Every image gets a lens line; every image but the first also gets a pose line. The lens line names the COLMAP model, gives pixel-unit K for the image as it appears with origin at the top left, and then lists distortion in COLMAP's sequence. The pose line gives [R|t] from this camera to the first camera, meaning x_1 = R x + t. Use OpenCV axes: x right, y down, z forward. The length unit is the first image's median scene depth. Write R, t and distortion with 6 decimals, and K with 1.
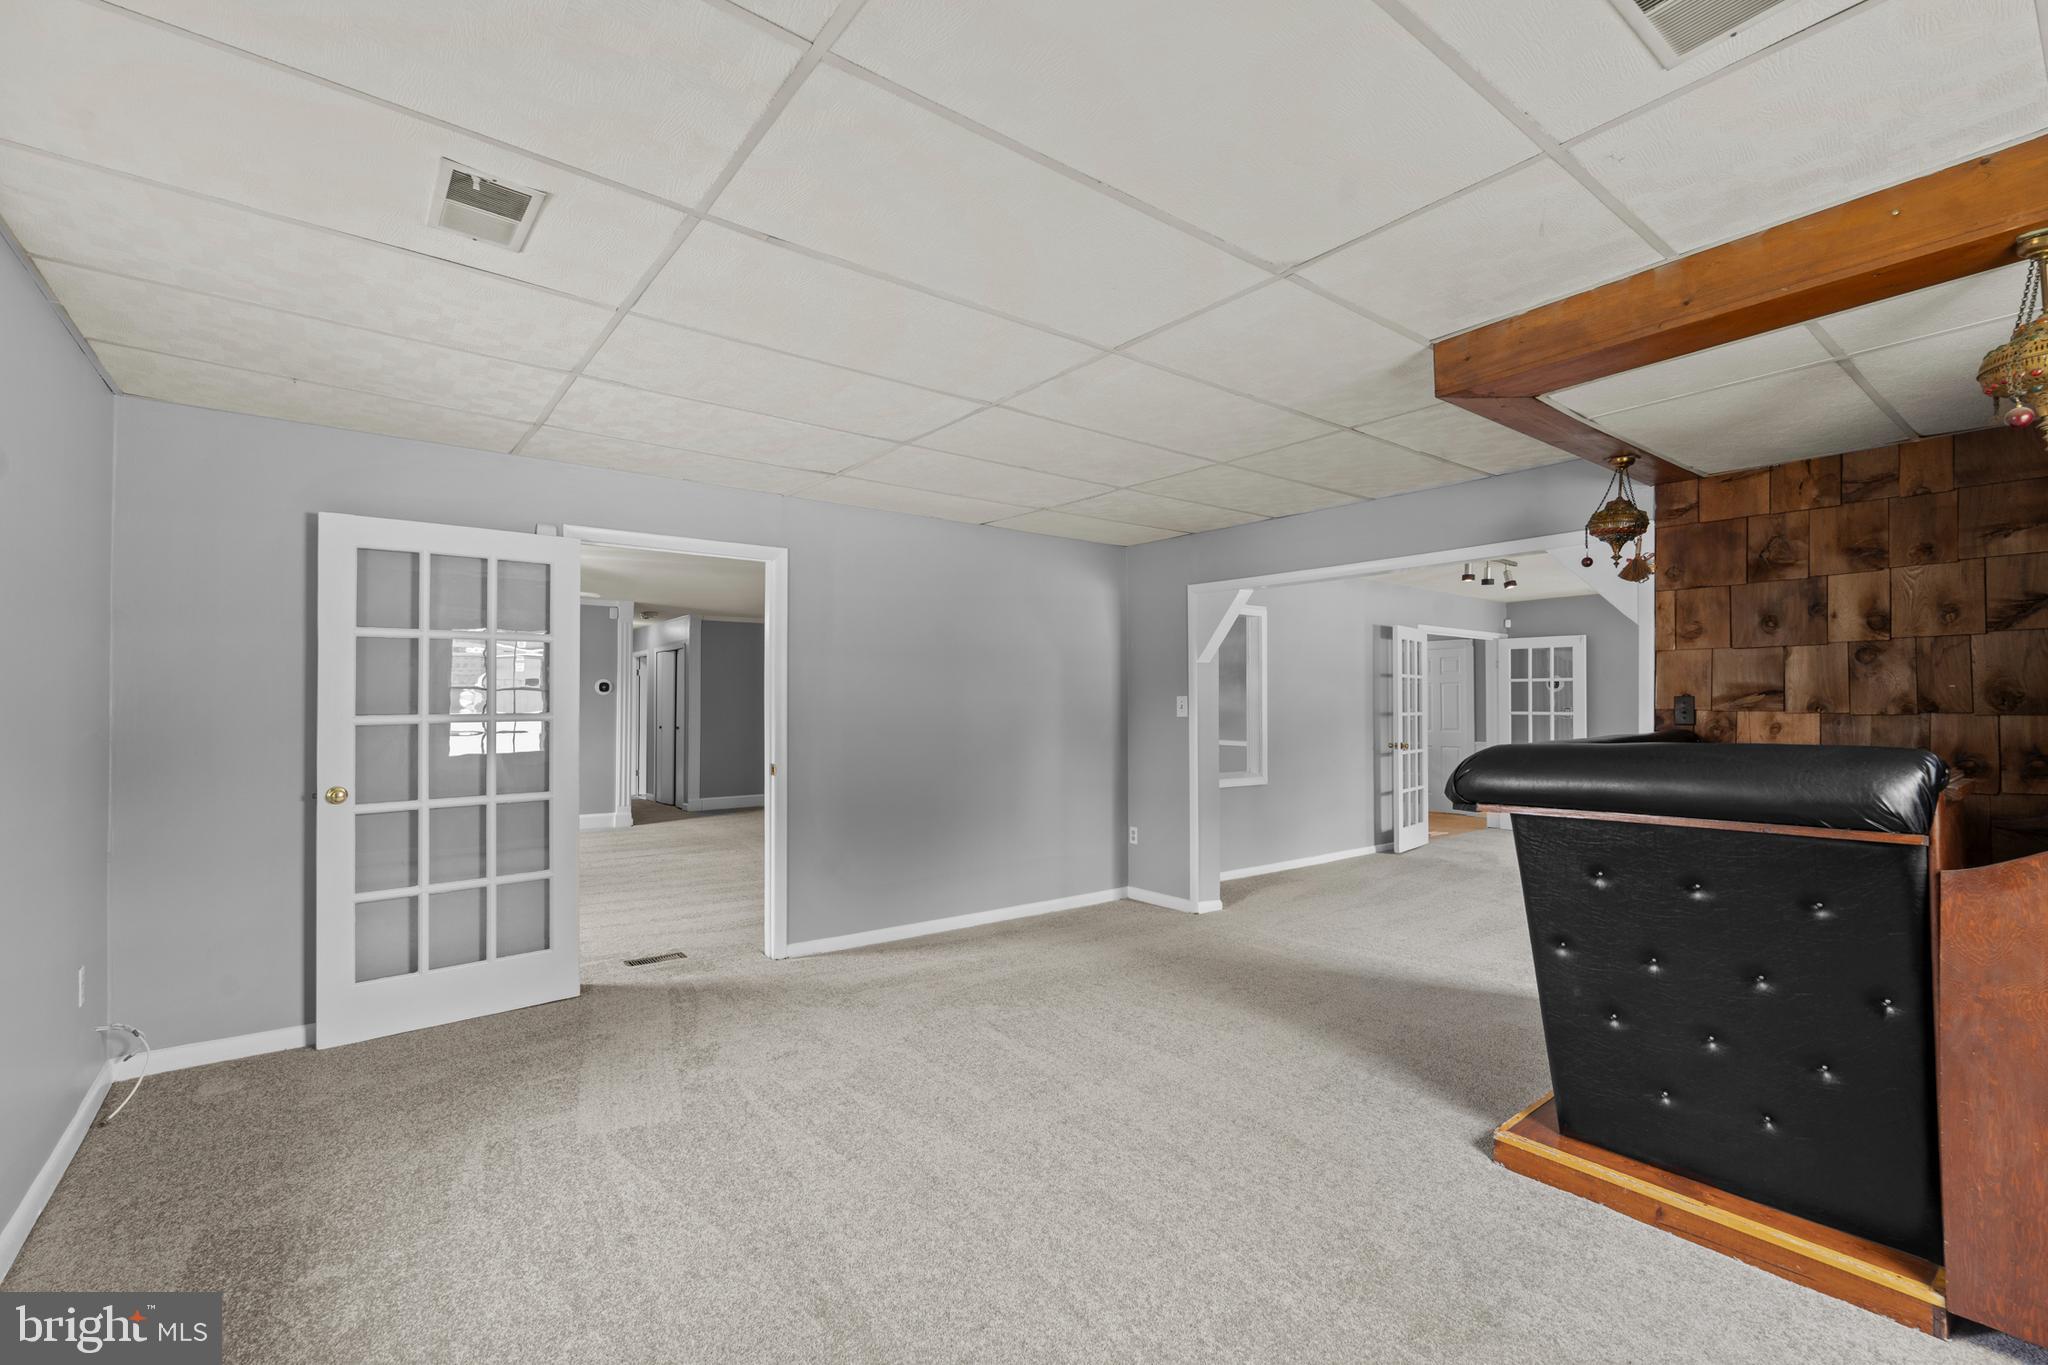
lens RADIAL K [[892.7, 0, 1024.0], [0, 892.7, 682.5], [0, 0, 1]] dist [-0.003822, 0.000214]
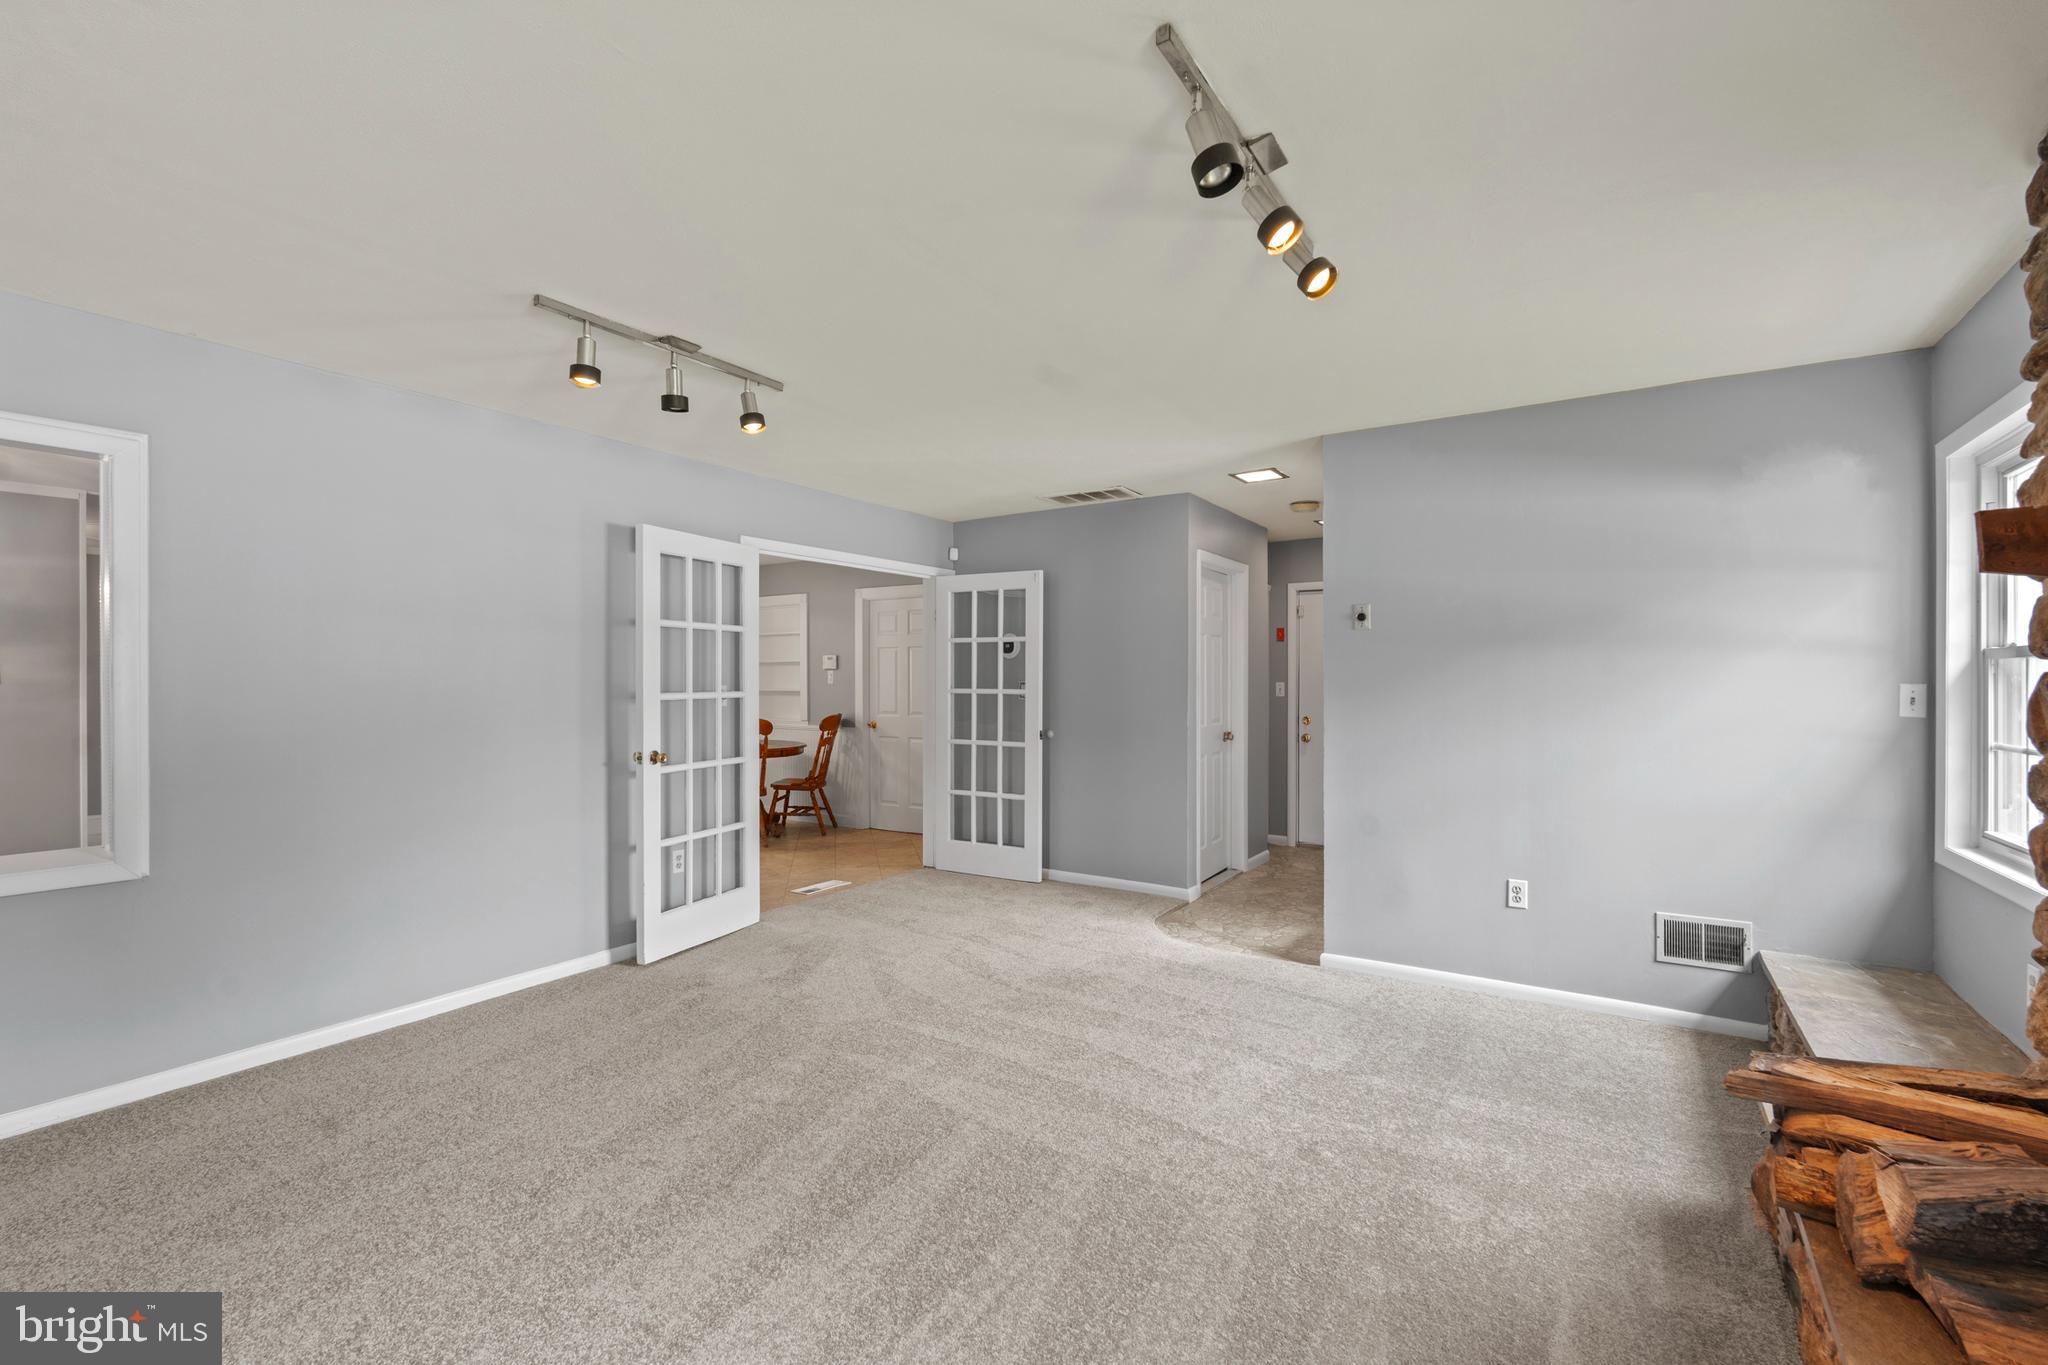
lens RADIAL K [[892.7, 0, 1024.0], [0, 892.7, 682.5], [0, 0, 1]] dist [-0.003822, 0.000214]
pose [[0.945519, -0.001067, 0.325565, 0.434510], [-0.008665, 0.999558, 0.028442, 0.010220], [-0.325451, -0.029713, 0.945092, 0.417851]]
